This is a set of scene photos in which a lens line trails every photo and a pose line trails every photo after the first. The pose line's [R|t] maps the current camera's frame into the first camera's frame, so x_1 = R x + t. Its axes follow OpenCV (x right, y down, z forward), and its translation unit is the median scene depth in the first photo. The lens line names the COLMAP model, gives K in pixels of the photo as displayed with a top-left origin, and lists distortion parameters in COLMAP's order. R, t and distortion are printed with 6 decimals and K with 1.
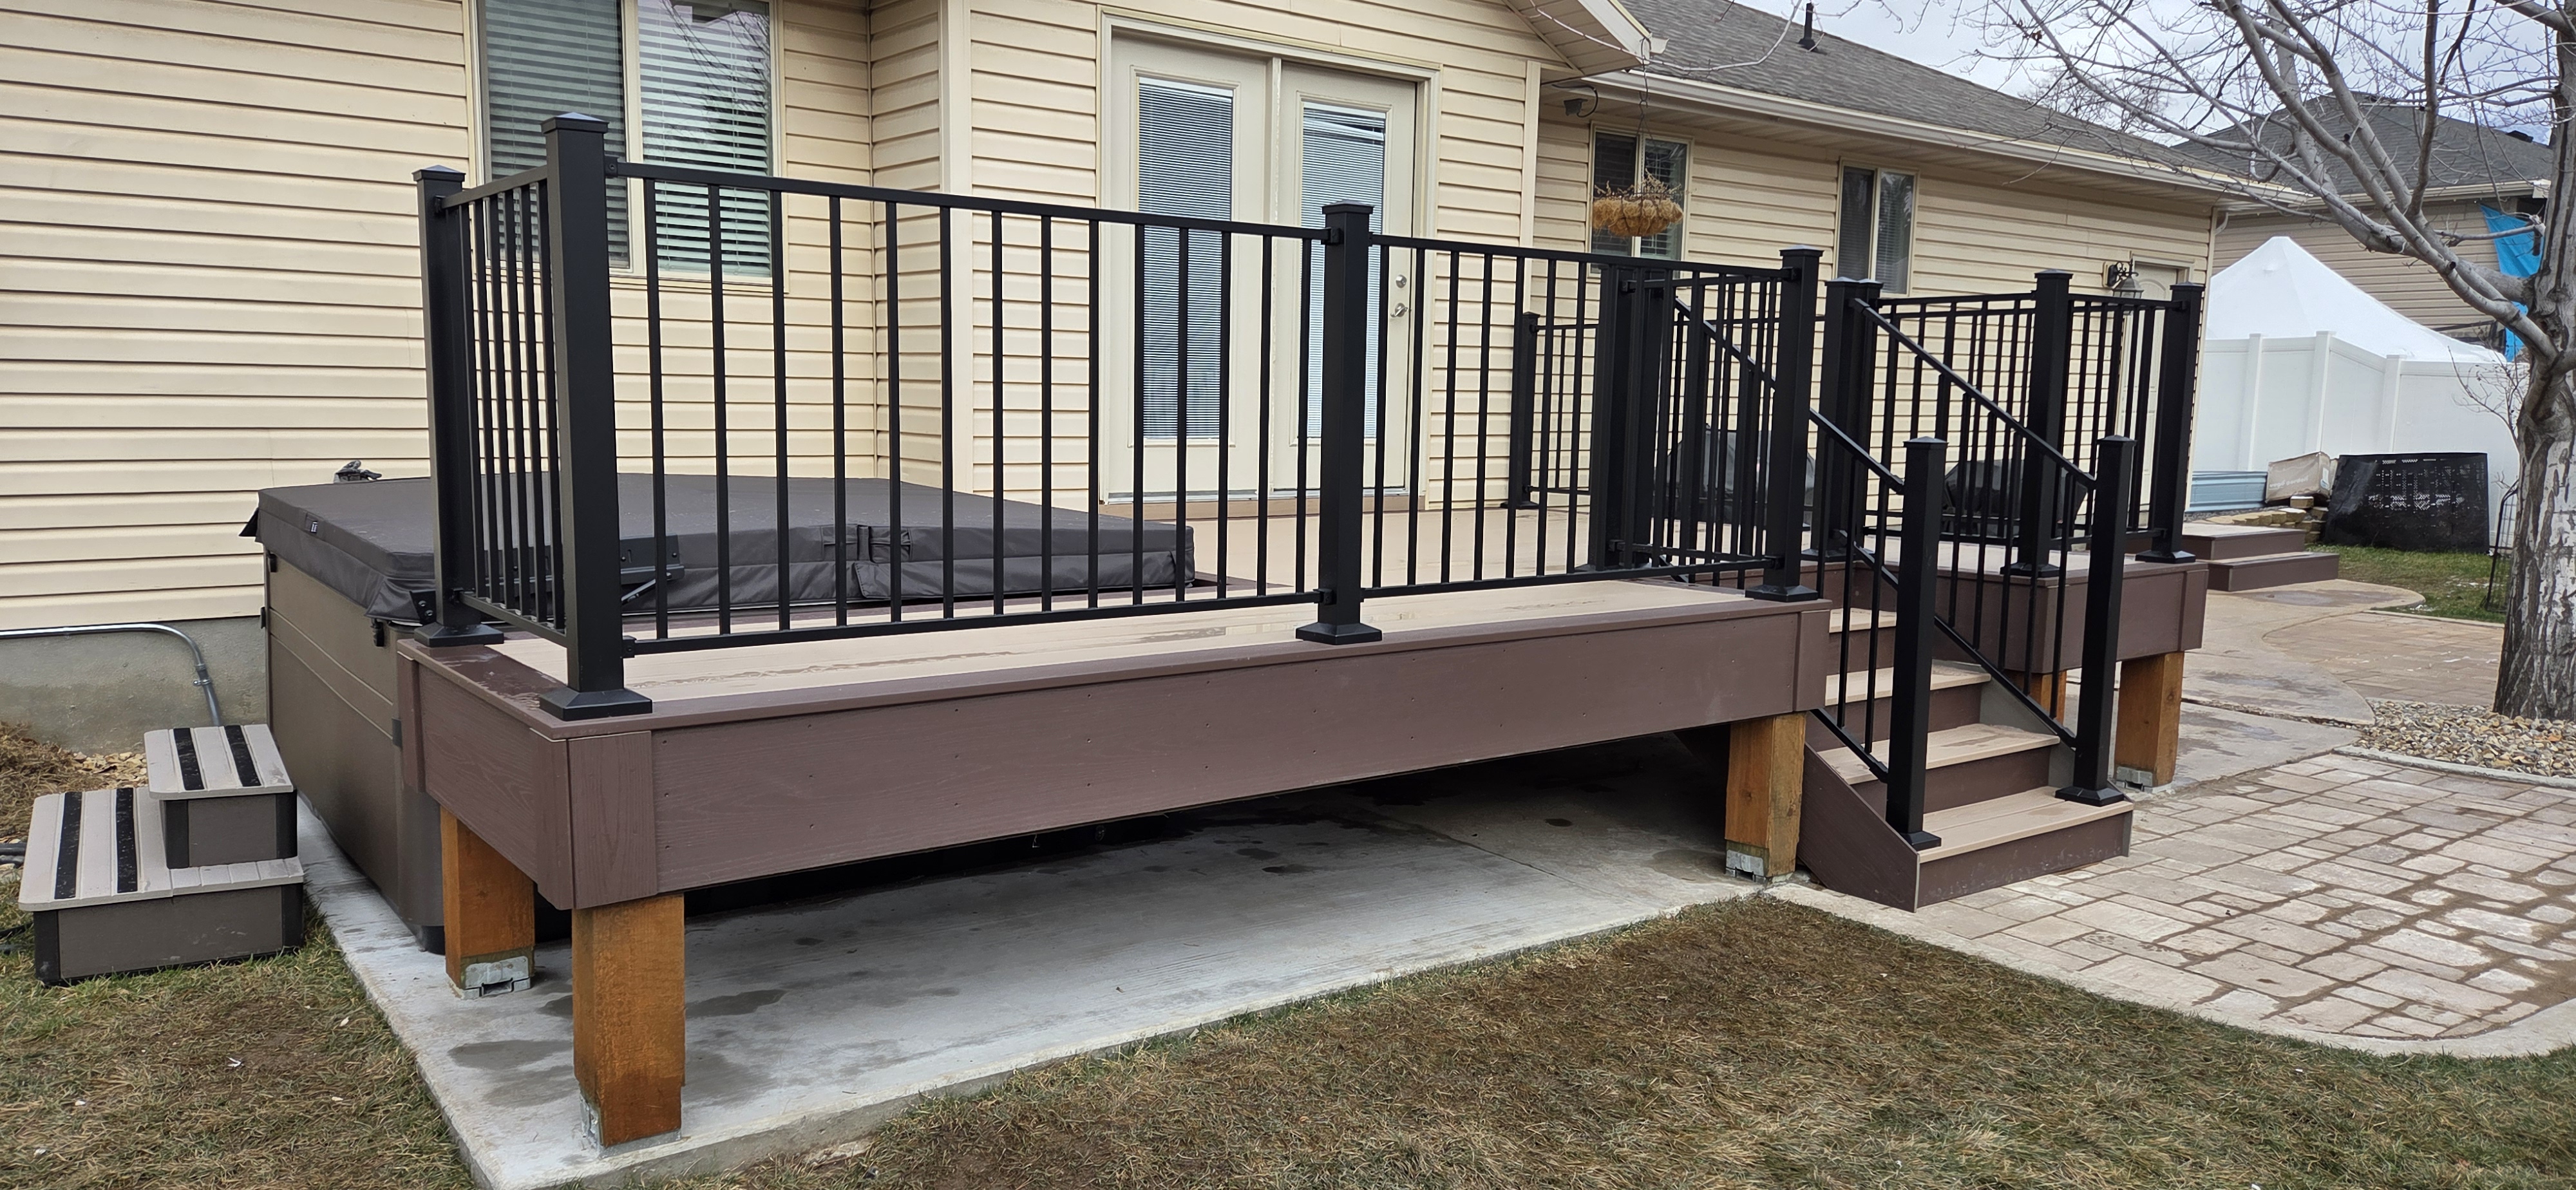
lens RADIAL K [[1711.1, 0, 1265.8], [0, 1711.1, 597.4], [0, 0, 1]] dist [0.076616, -0.064990]
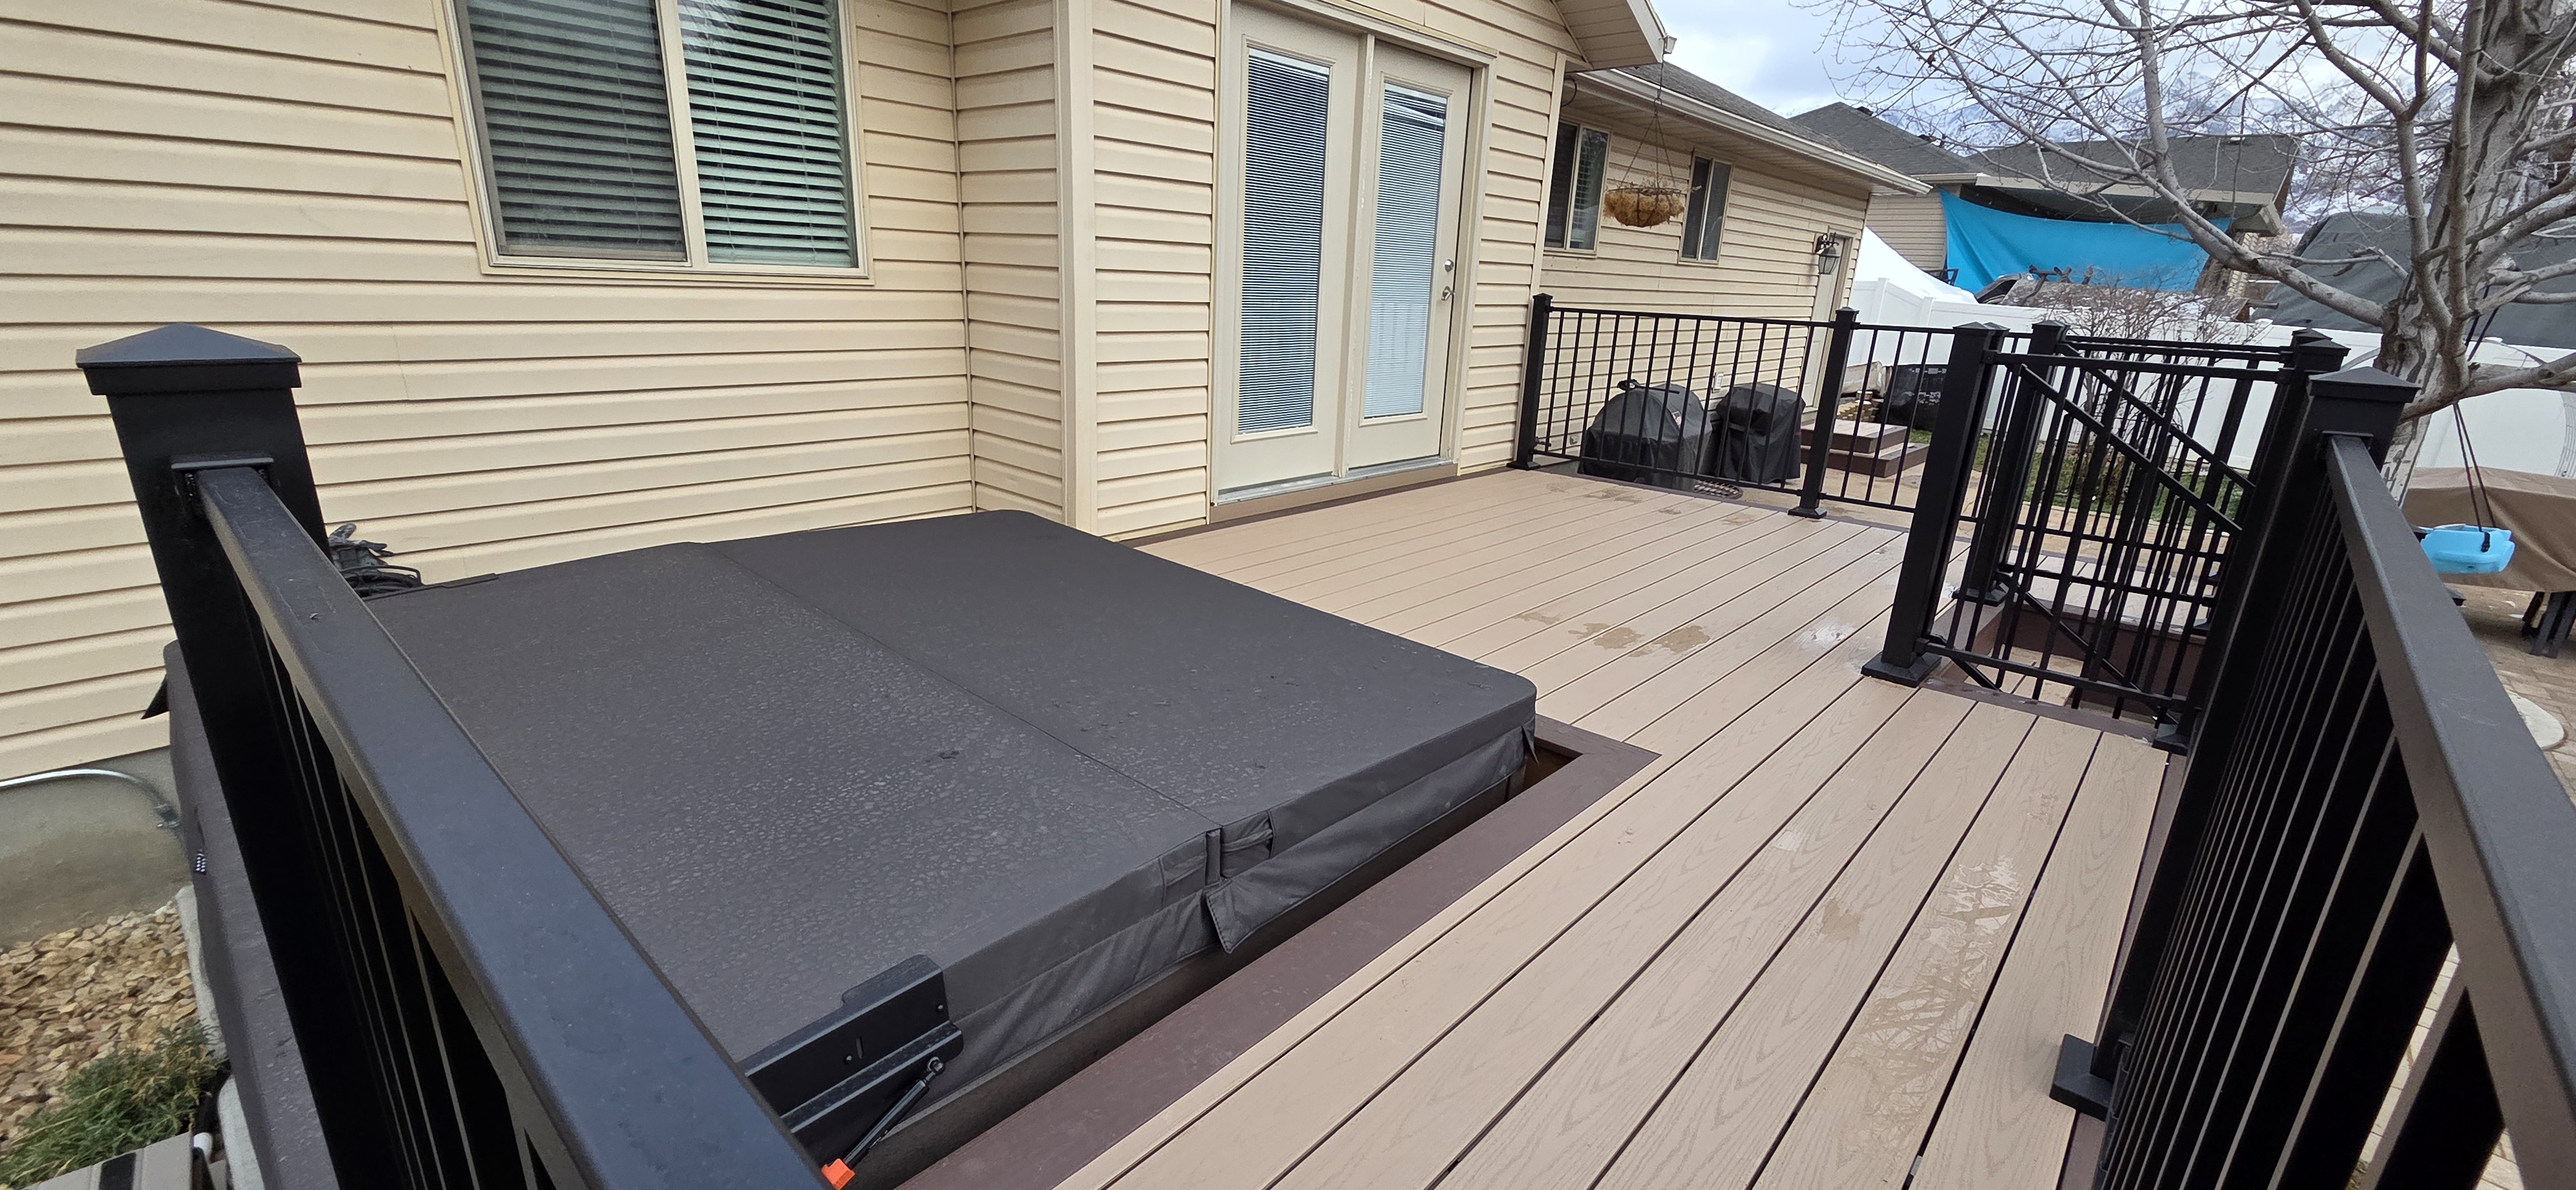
lens RADIAL K [[1050.5, 0, 1284.9], [0, 1050.5, 604.9], [0, 0, 1]] dist [0.002502, 0.000126]
pose [[0.983615, -0.031993, 0.177419, -0.250324], [-0.002786, 0.981312, 0.192401, -0.176859], [-0.180259, -0.189743, 0.965145, 0.595850]]
